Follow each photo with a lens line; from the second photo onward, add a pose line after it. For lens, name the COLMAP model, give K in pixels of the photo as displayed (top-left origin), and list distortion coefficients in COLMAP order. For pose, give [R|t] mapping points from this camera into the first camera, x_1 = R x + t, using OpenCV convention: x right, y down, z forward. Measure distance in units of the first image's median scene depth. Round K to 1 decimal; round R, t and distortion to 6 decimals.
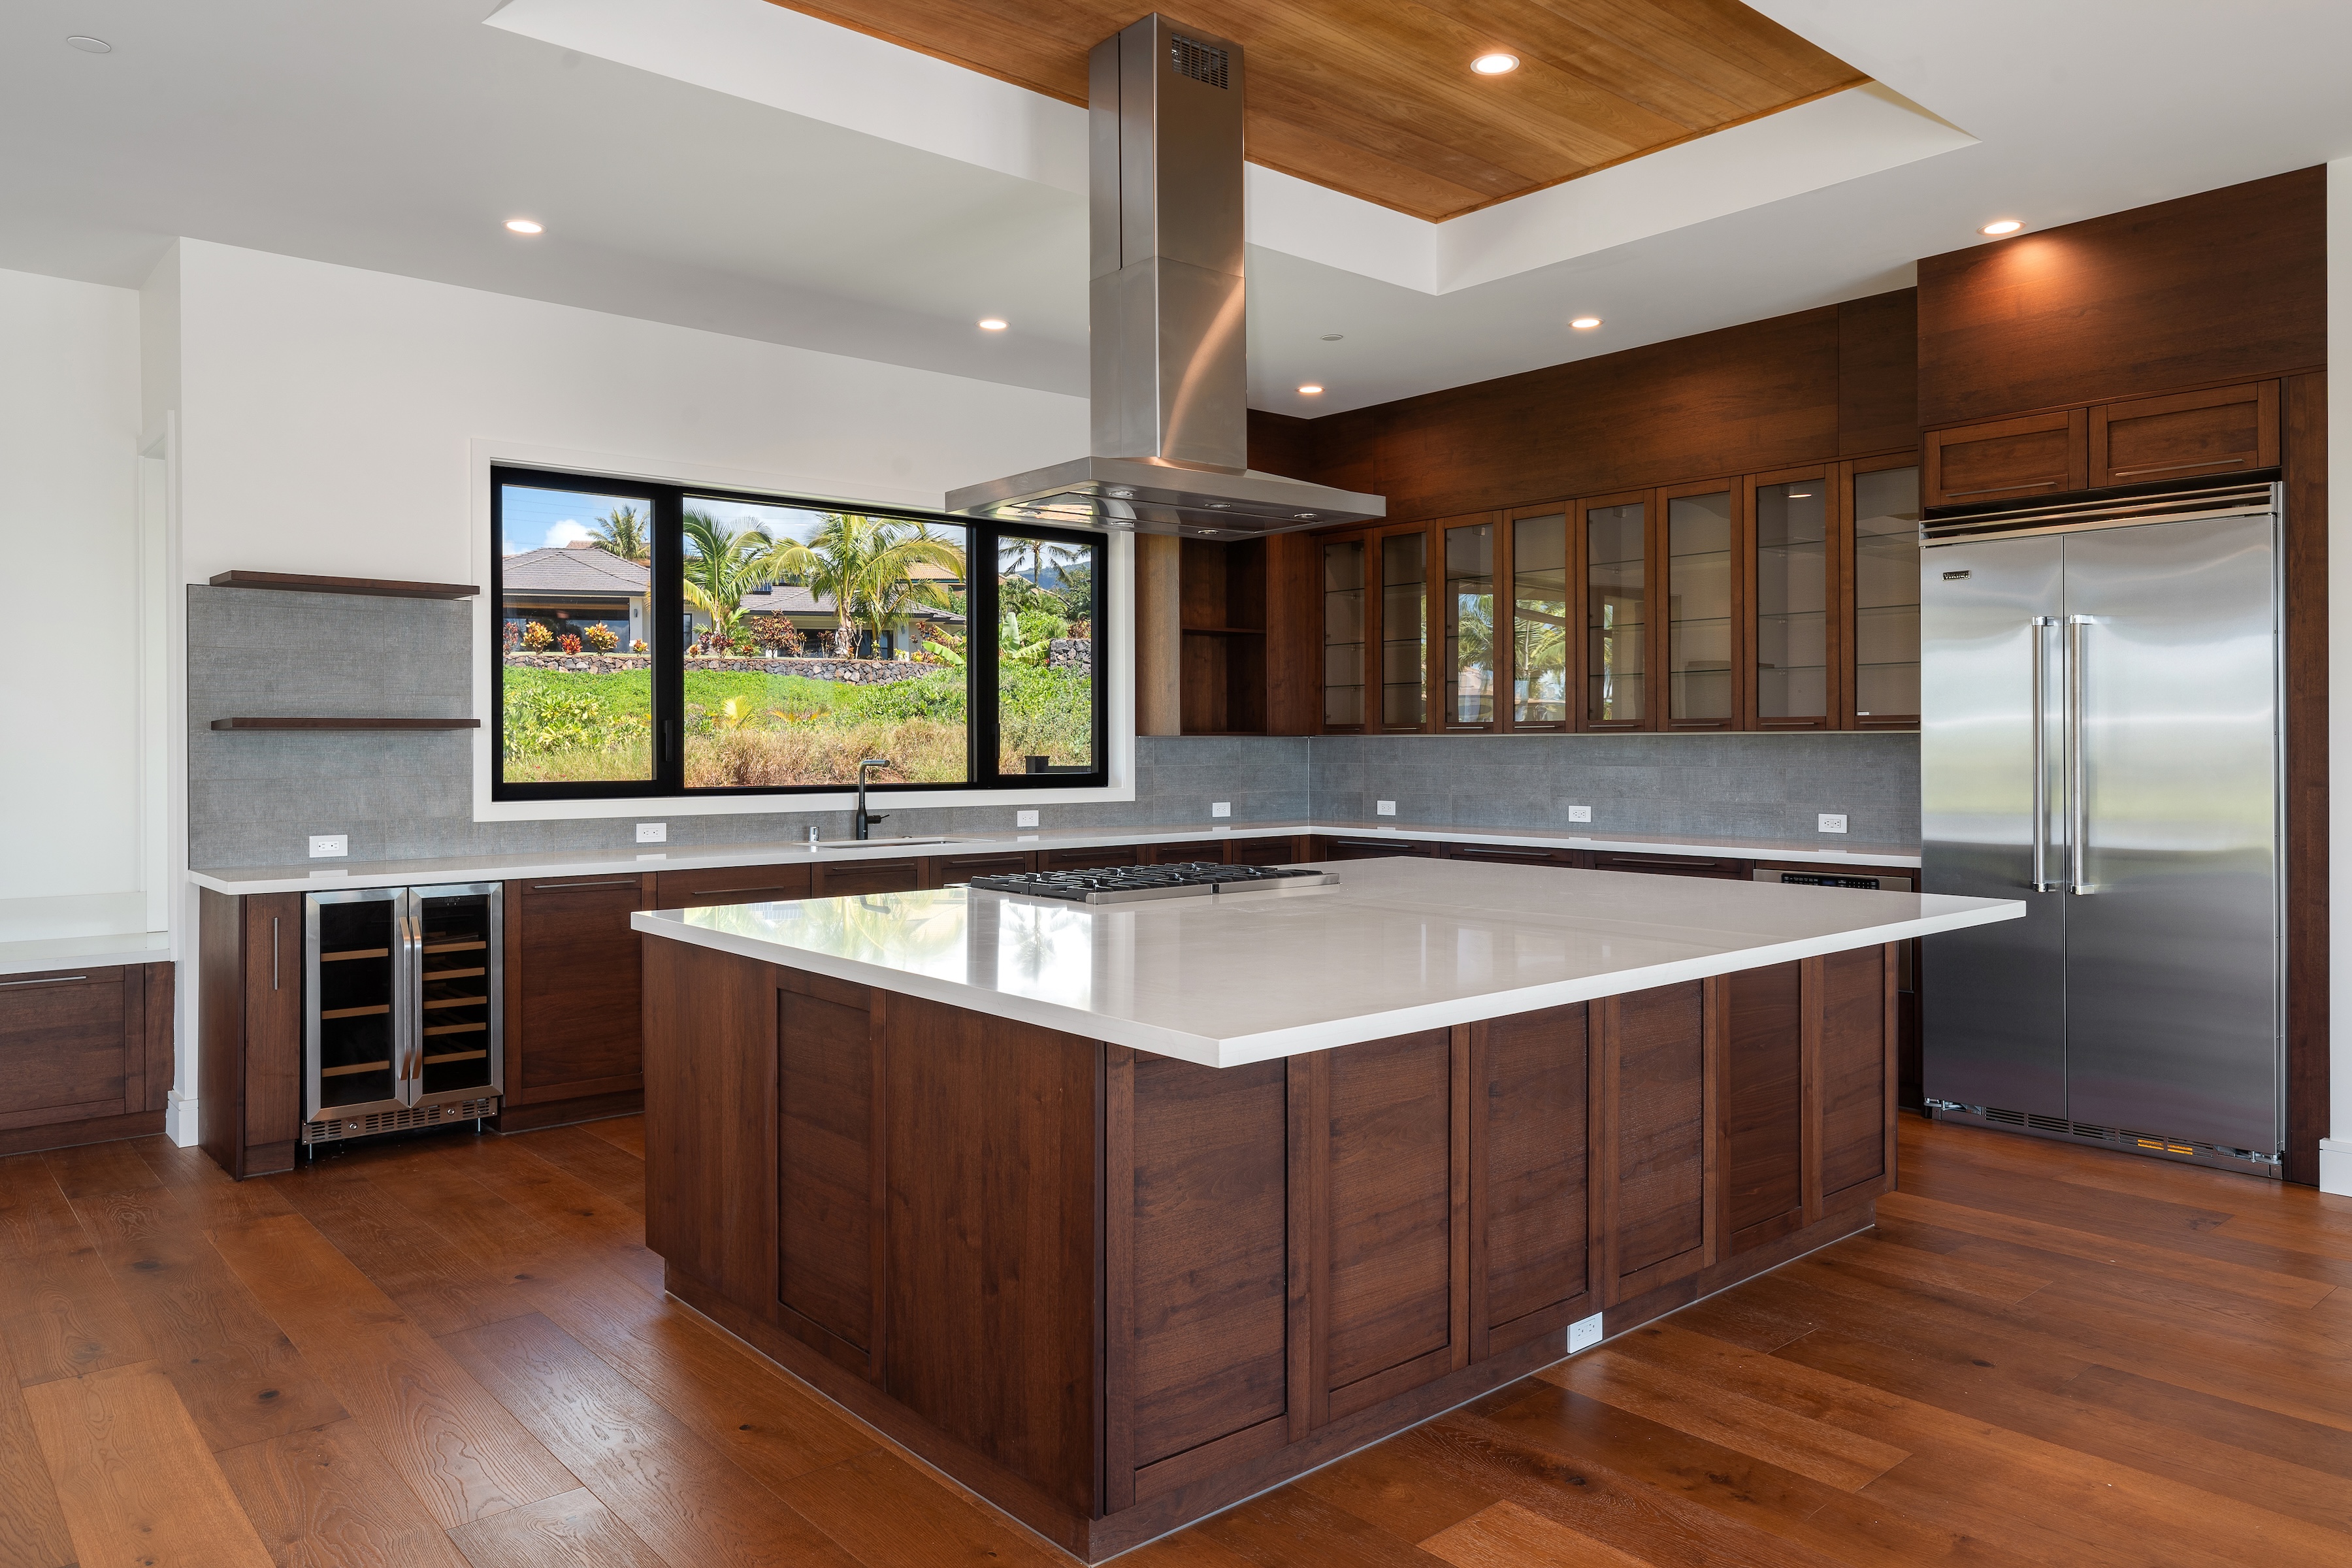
lens RADIAL K [[1591.3, 0, 1173.3], [0, 1591.3, 749.8], [0, 0, 1]] dist [-0.000555, 0.001075]
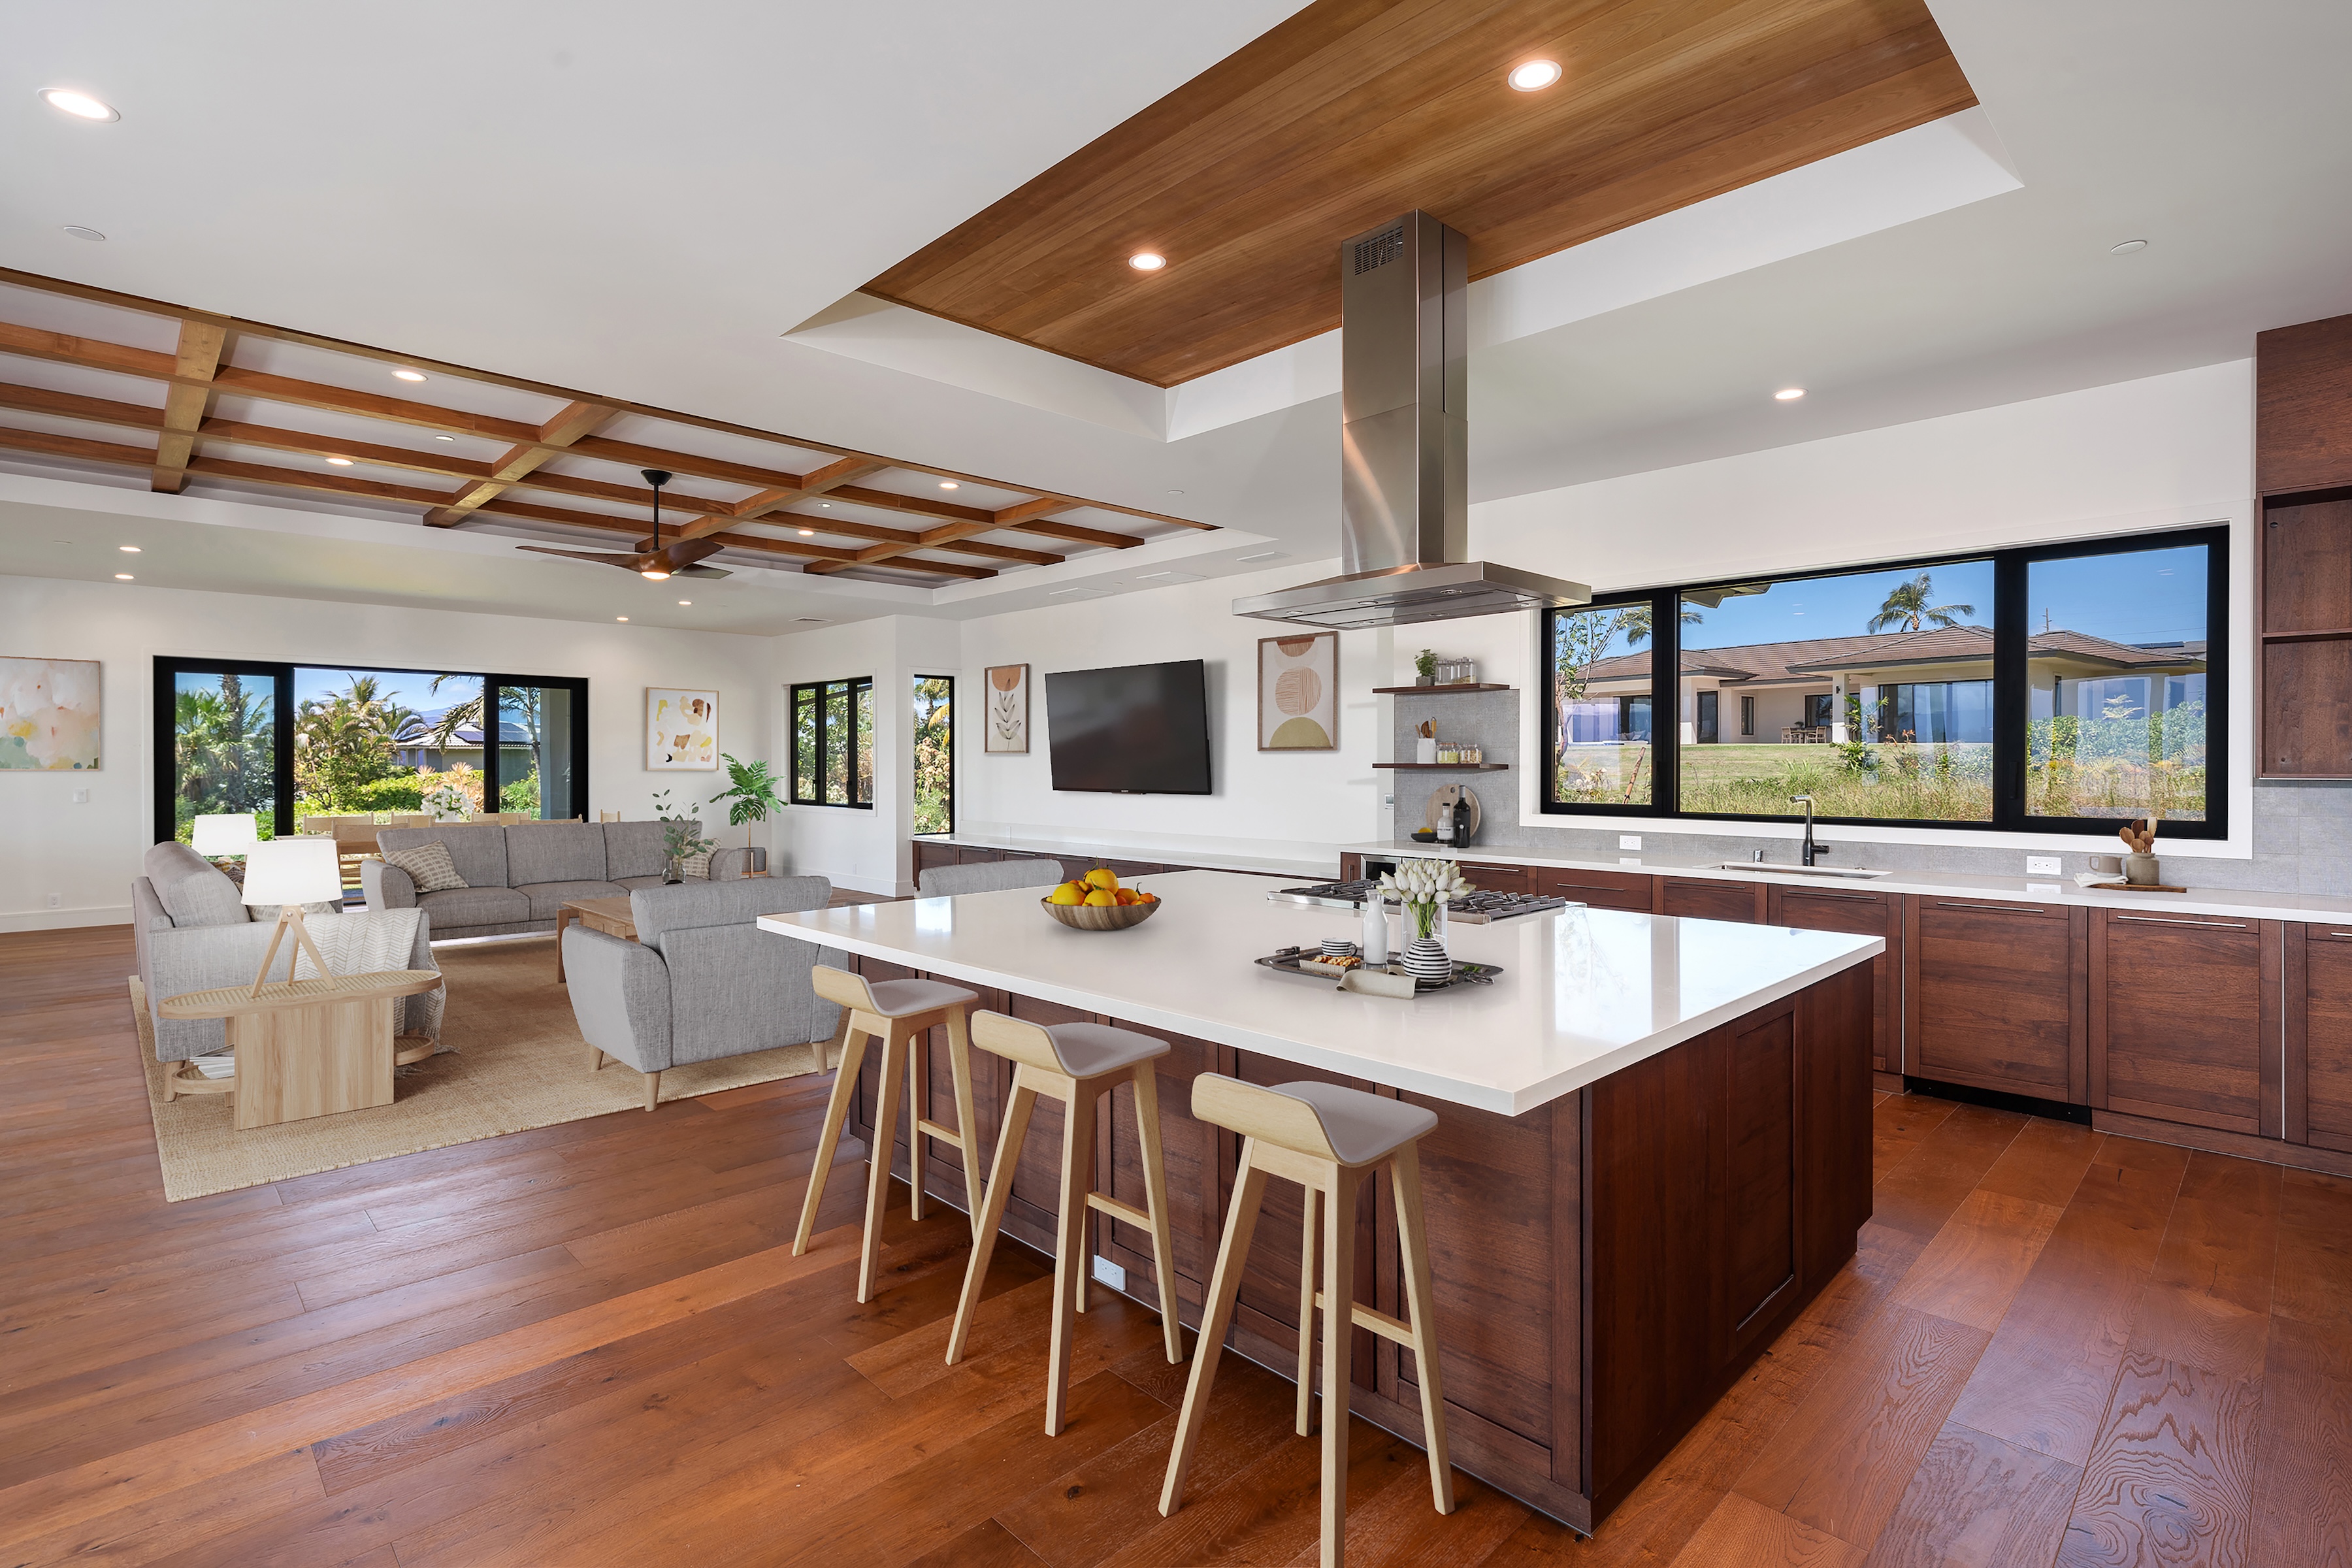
lens RADIAL K [[1116.2, 0, 1174.6], [0, 1116.2, 769.3], [0, 0, 1]] dist [-0.014025, -0.000011]
pose [[0.065405, 0.012168, -0.997785, 0.576652], [-0.004155, 0.999920, 0.011922, -0.020366], [0.997850, 0.003366, 0.065450, 0.508980]]
